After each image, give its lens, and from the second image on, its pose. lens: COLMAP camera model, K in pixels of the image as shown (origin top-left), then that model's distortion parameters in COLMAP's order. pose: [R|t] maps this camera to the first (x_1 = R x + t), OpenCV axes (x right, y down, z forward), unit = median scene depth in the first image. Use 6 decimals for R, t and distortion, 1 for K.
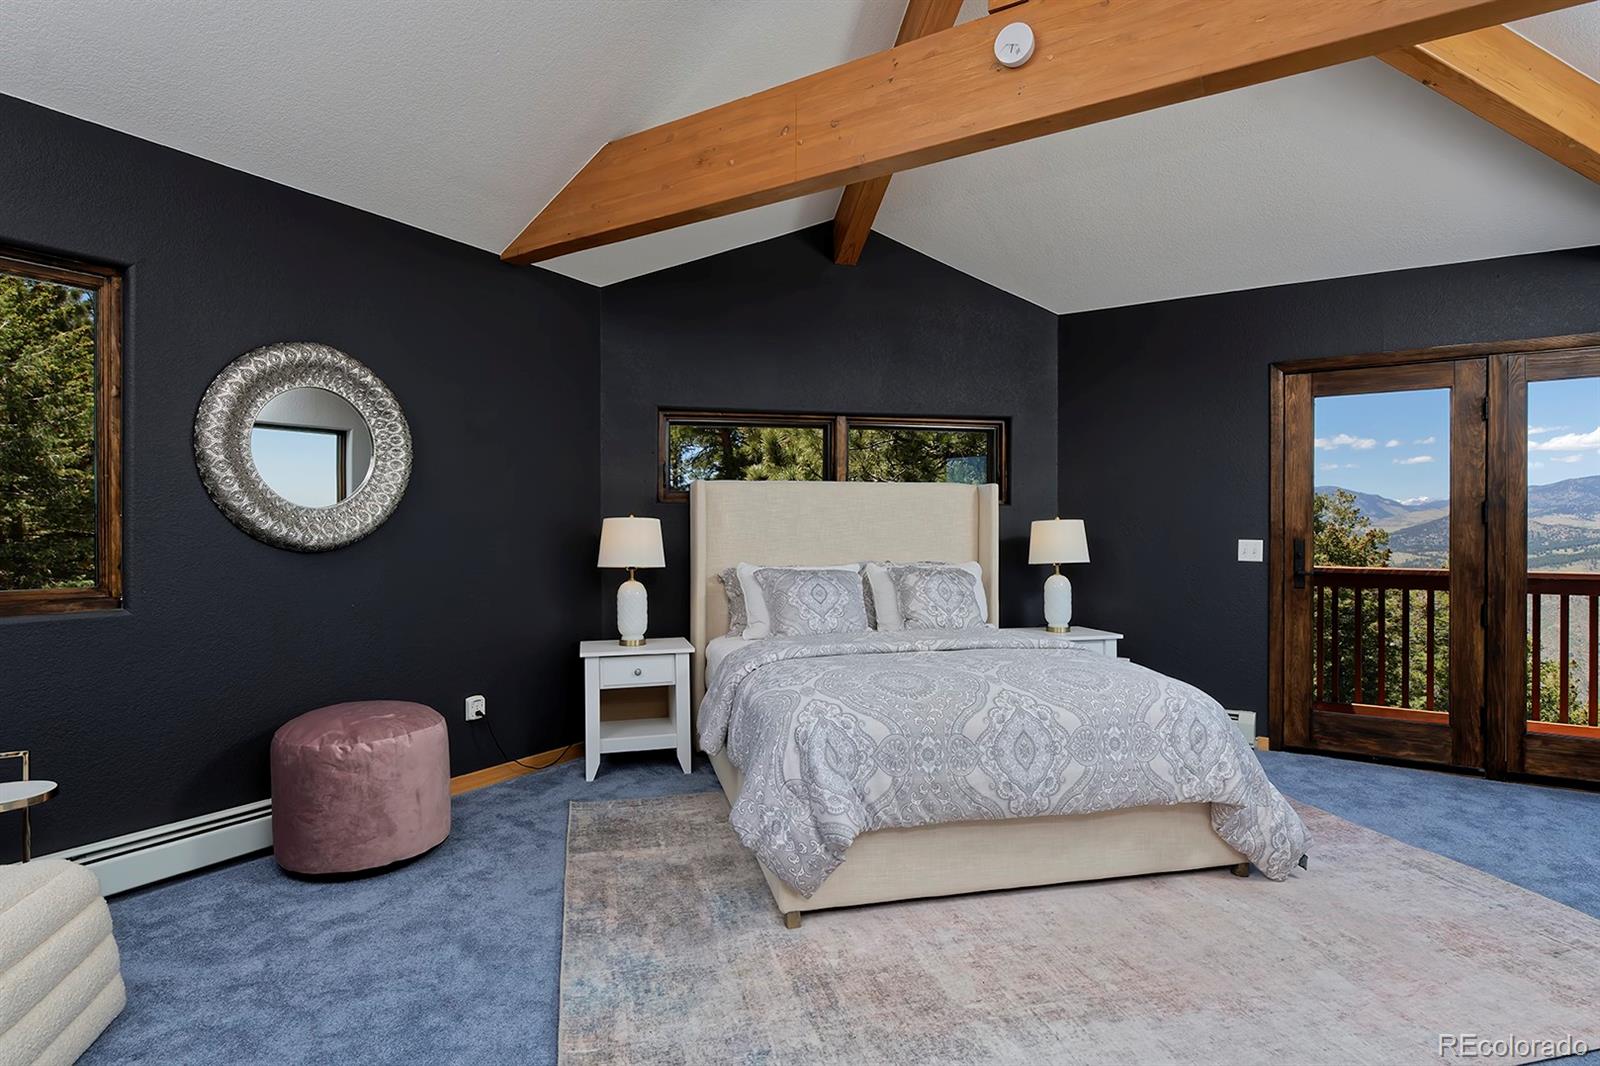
lens RADIAL K [[832.6, 0, 800.0], [0, 832.6, 533.0], [0, 0, 1]] dist [-0.003056, -0.000404]
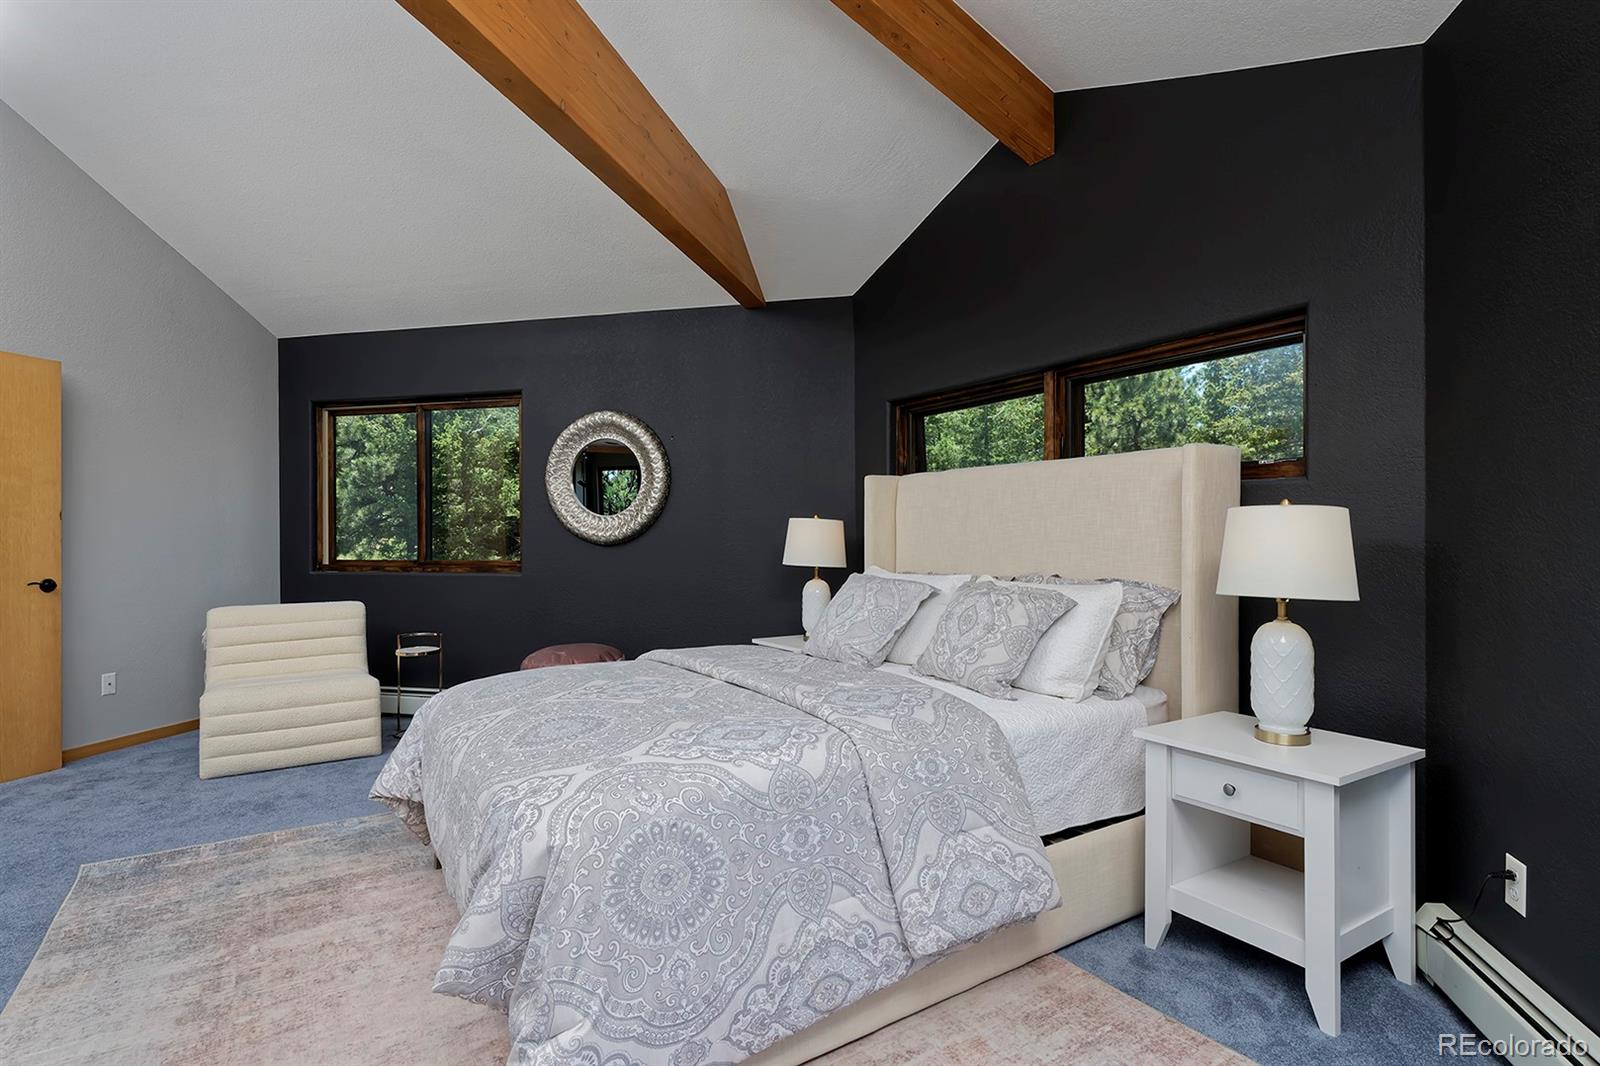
lens RADIAL K [[803.0, 0, 800.0], [0, 803.0, 533.0], [0, 0, 1]] dist [-0.000872, 0.000356]
pose [[0.328091, -0.000399, -0.944646, 0.726543], [-0.003869, 0.999991, -0.001766, 0.001858], [0.944638, 0.004234, 0.328086, 0.657901]]
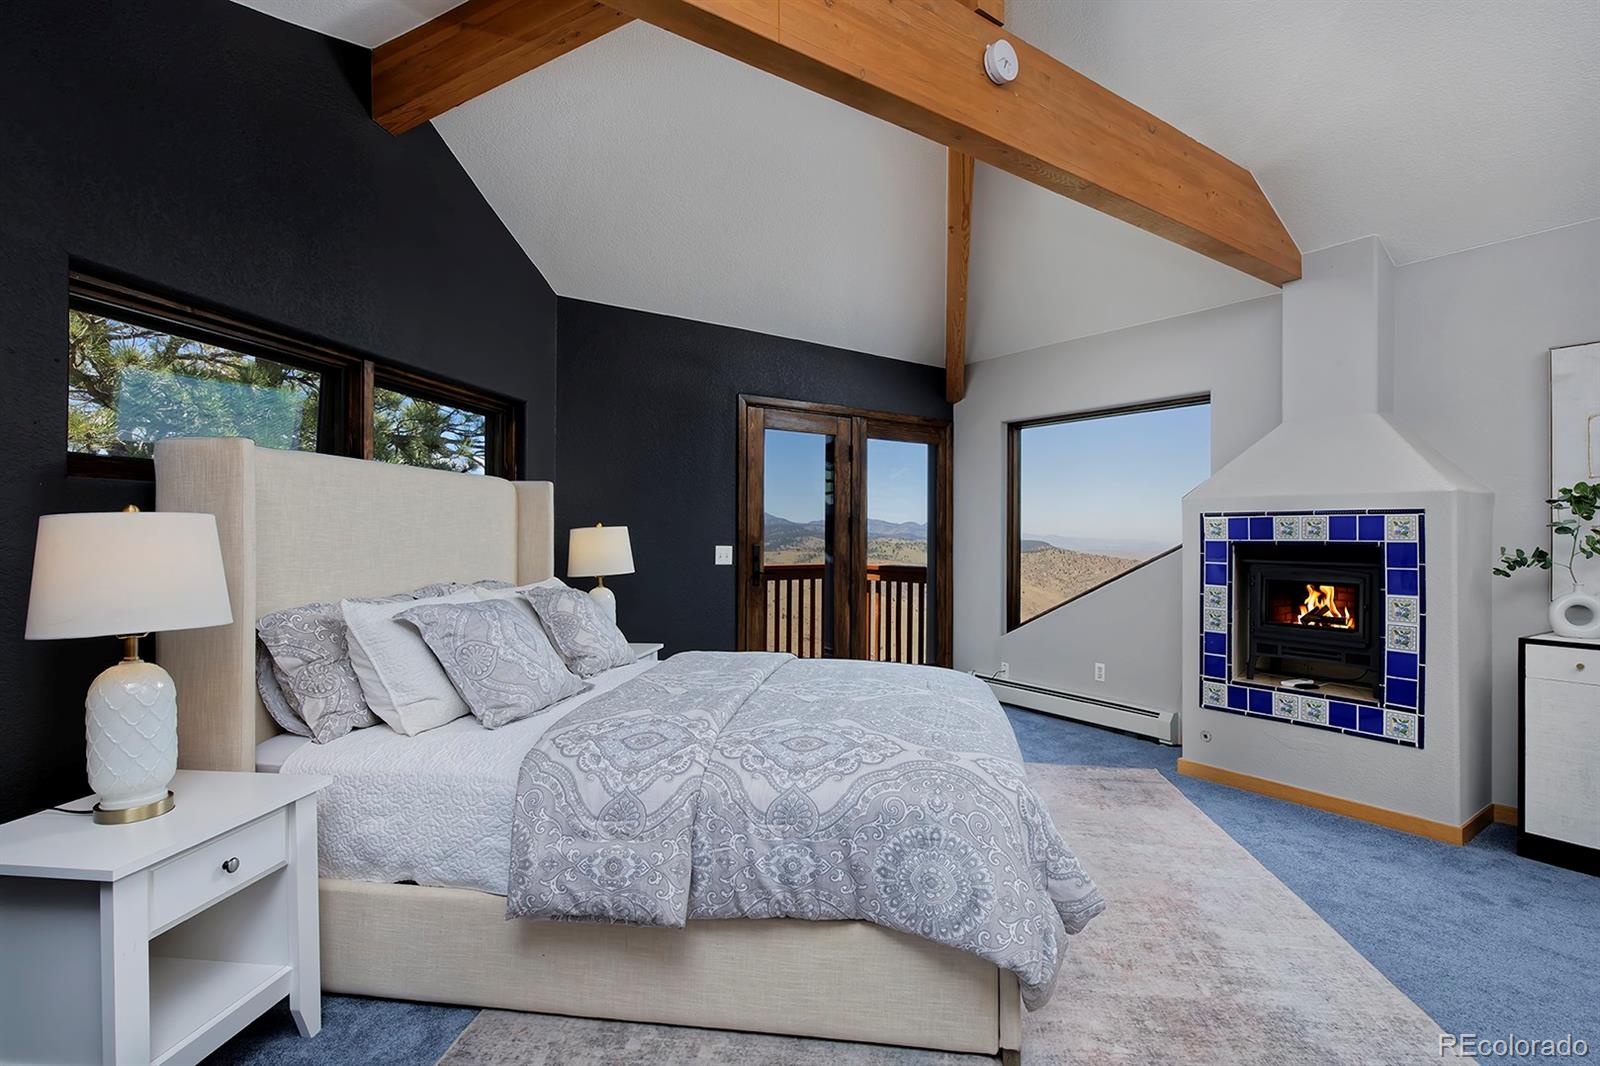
lens RADIAL K [[776.1, 0, 800.0], [0, 776.1, 533.0], [0, 0, 1]] dist [-0.001091, -0.000731]
pose [[0.382213, 0.002924, 0.924069, -0.431668], [0.006351, 0.999963, -0.005791, -0.002875], [-0.924052, 0.008082, 0.382181, 0.539506]]
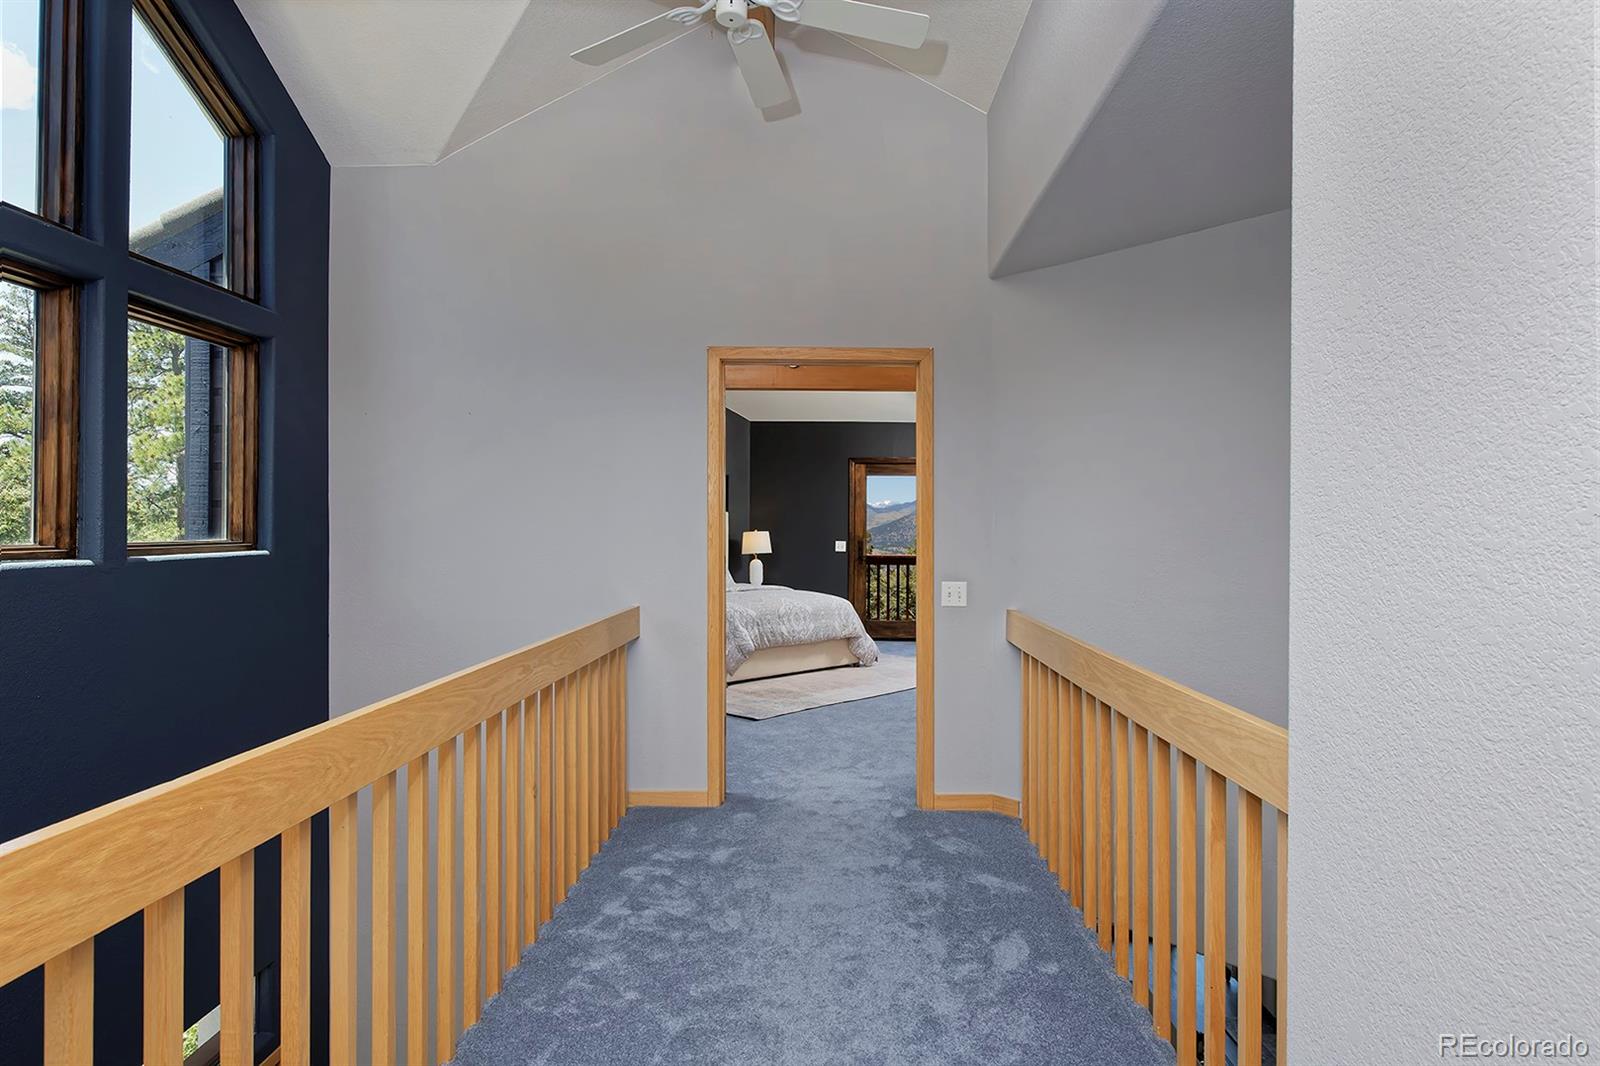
lens RADIAL K [[894.4, 0, 800.0], [0, 894.4, 533.0], [0, 0, 1]] dist [0.000268, -0.000004]
pose [[0.854199, 0.000482, 0.519946, -0.770940], [-0.001361, 0.999998, 0.001310, -0.016213], [-0.519945, -0.001827, 0.854198, -0.934992]]
